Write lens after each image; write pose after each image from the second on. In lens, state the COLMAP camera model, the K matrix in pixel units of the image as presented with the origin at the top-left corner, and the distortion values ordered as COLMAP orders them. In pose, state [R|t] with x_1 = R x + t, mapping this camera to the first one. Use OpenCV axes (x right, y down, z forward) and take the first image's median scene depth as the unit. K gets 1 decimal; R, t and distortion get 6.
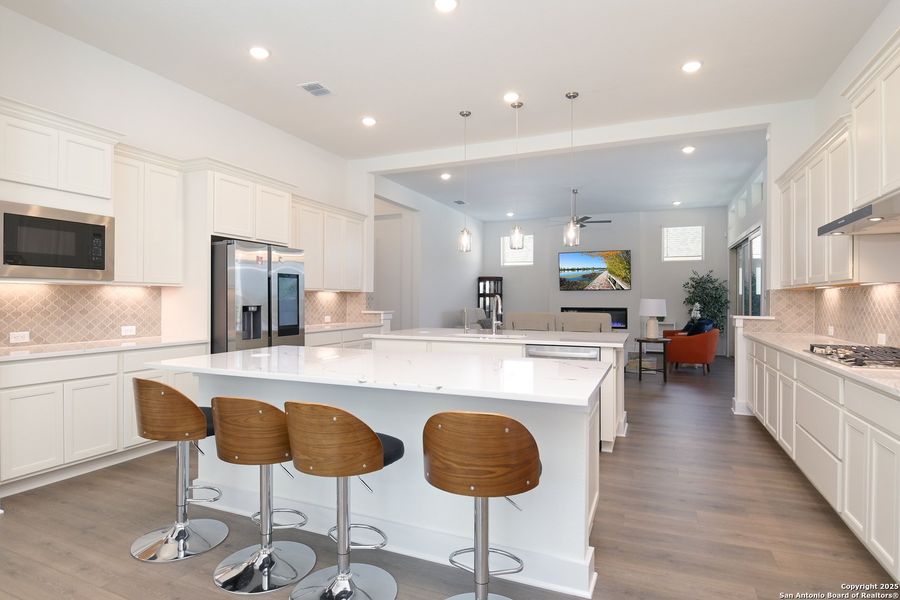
lens RADIAL K [[476.9, 0, 450.0], [0, 476.9, 300.0], [0, 0, 1]] dist [0.015238, -0.000943]
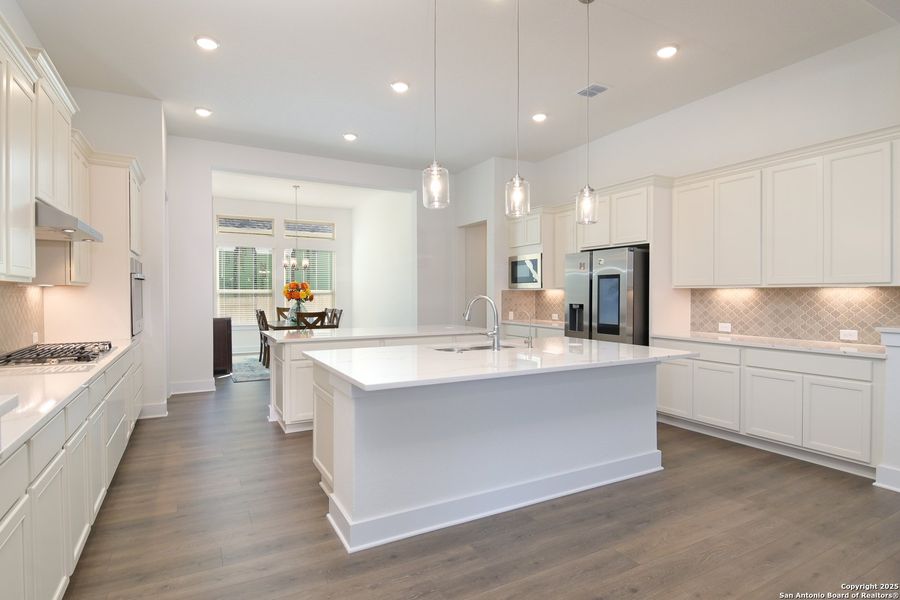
lens RADIAL K [[476.9, 0, 450.0], [0, 476.9, 300.0], [0, 0, 1]] dist [0.015238, -0.000943]
pose [[-0.617992, 0.003938, -0.786175, 0.723721], [-0.005172, 0.999945, 0.009074, -0.007348], [0.786168, 0.009674, -0.617937, 1.430159]]
